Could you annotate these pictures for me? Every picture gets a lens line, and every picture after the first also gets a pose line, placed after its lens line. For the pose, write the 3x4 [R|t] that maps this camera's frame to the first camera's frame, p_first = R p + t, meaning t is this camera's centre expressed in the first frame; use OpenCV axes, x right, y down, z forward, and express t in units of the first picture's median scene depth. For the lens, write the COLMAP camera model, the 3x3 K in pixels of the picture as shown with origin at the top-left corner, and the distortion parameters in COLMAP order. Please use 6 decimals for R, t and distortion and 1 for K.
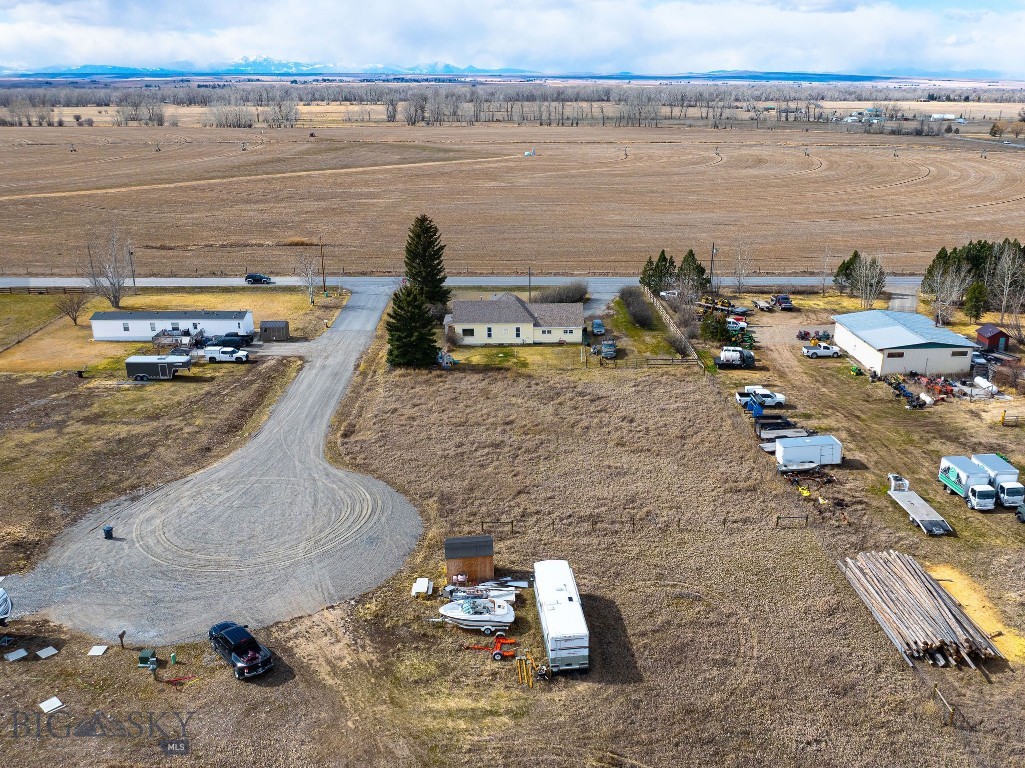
lens RADIAL K [[904.8, 0, 548.2], [0, 904.8, 385.2], [0, 0, 1]] dist [-0.036241, -0.003285]
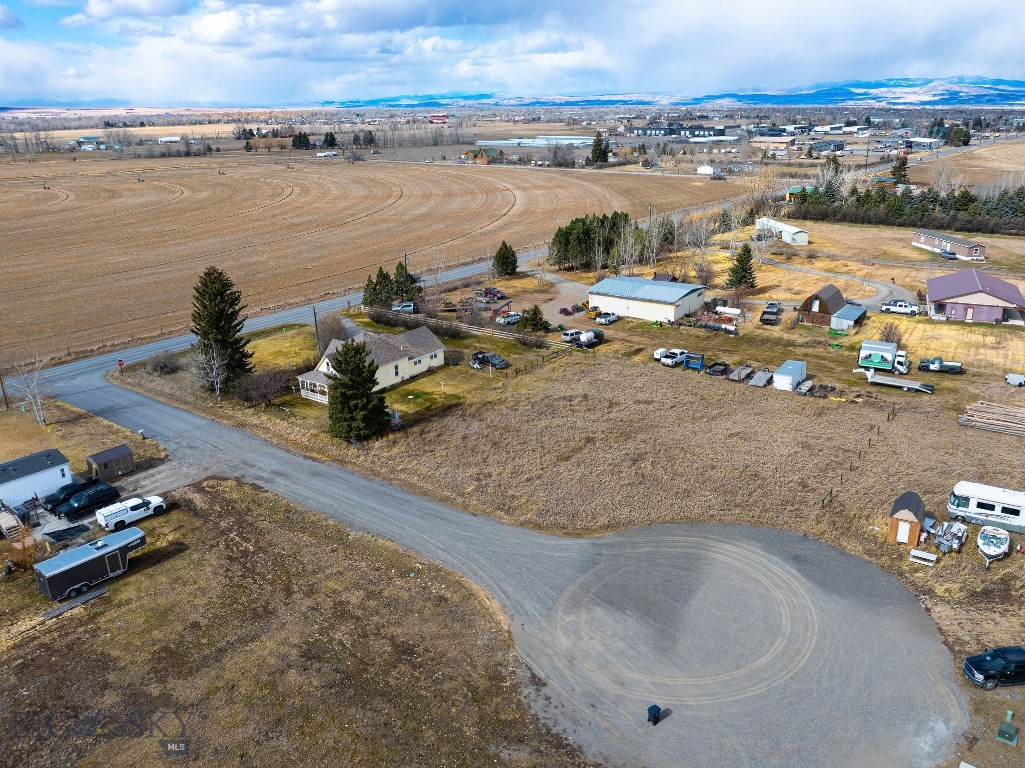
lens RADIAL K [[793.7, 0, 562.7], [0, 793.7, 383.2], [0, 0, 1]] dist [-0.037122, -0.003168]
pose [[0.601959, -0.273214, 0.750333, -0.559950], [0.265585, 0.954653, 0.134545, -0.114084], [-0.753067, 0.118287, 0.647223, 0.371443]]
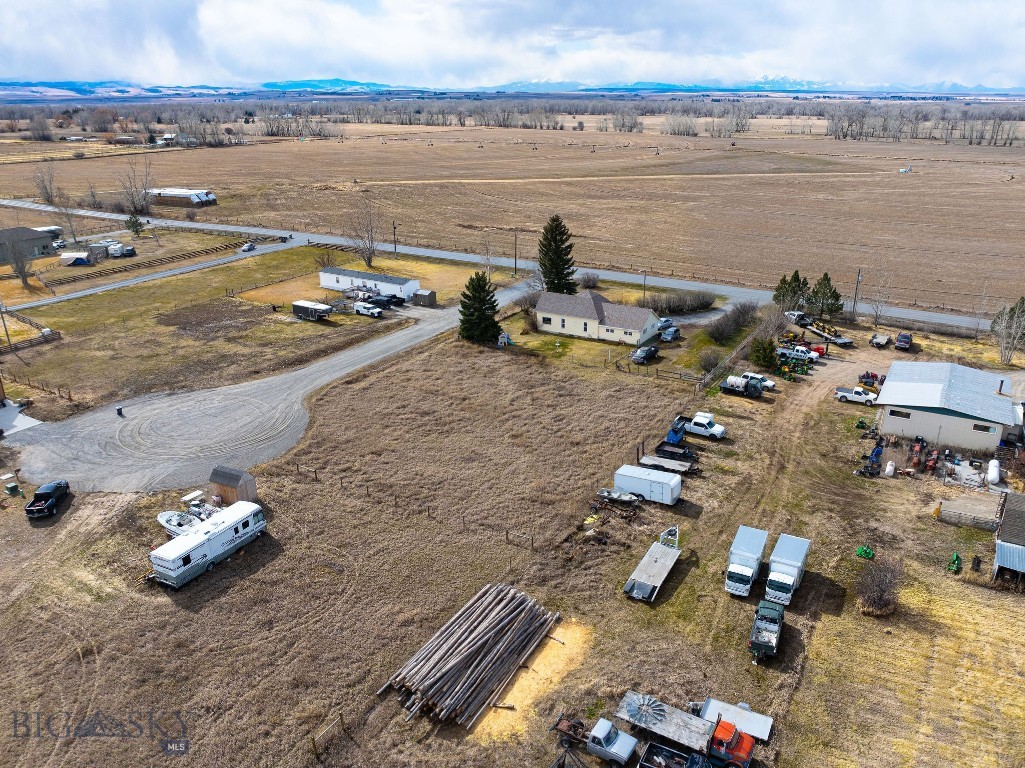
lens RADIAL K [[774.2, 0, 541.9], [0, 774.2, 384.4], [0, 0, 1]] dist [-0.032804, 0.001500]
pose [[0.842511, 0.186388, -0.505406, 0.431769], [-0.170464, 0.982265, 0.078085, -0.056564], [0.510997, 0.020366, 0.859341, 0.165333]]
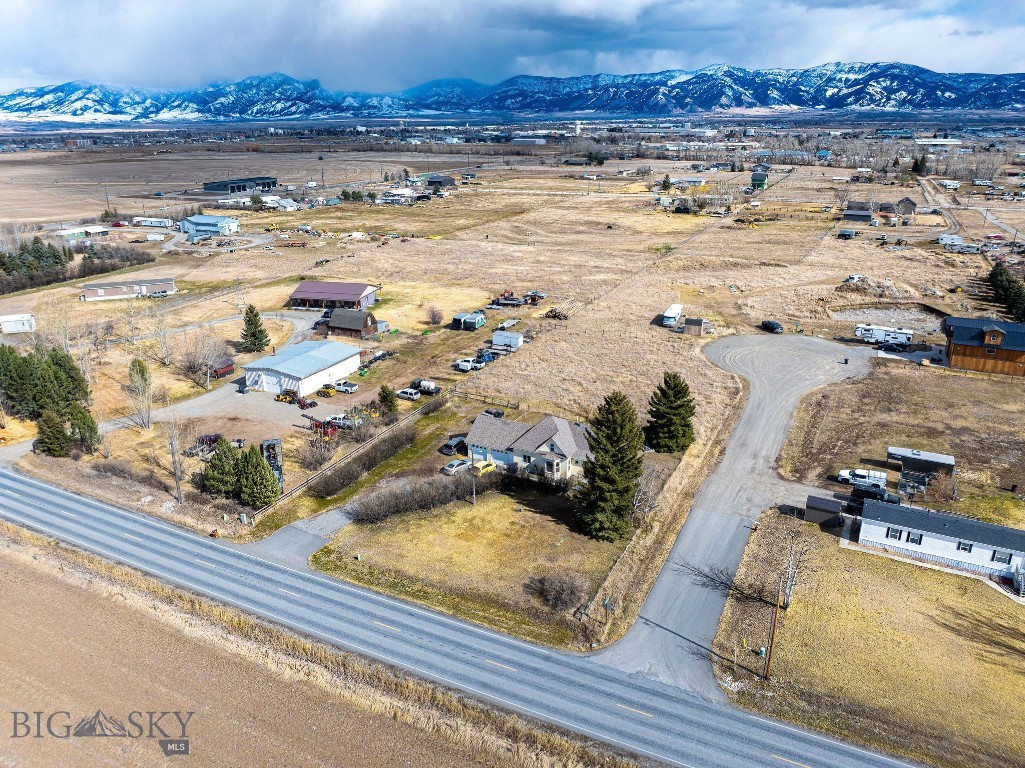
lens RADIAL K [[721.9, 0, 513.4], [0, 721.9, 380.9], [0, 0, 1]] dist [-0.038037, 0.007361]
pose [[-0.874284, -0.156661, 0.459440, -0.357352], [0.166498, 0.792288, 0.586991, -0.591793], [-0.455968, 0.589692, -0.666601, 1.562248]]
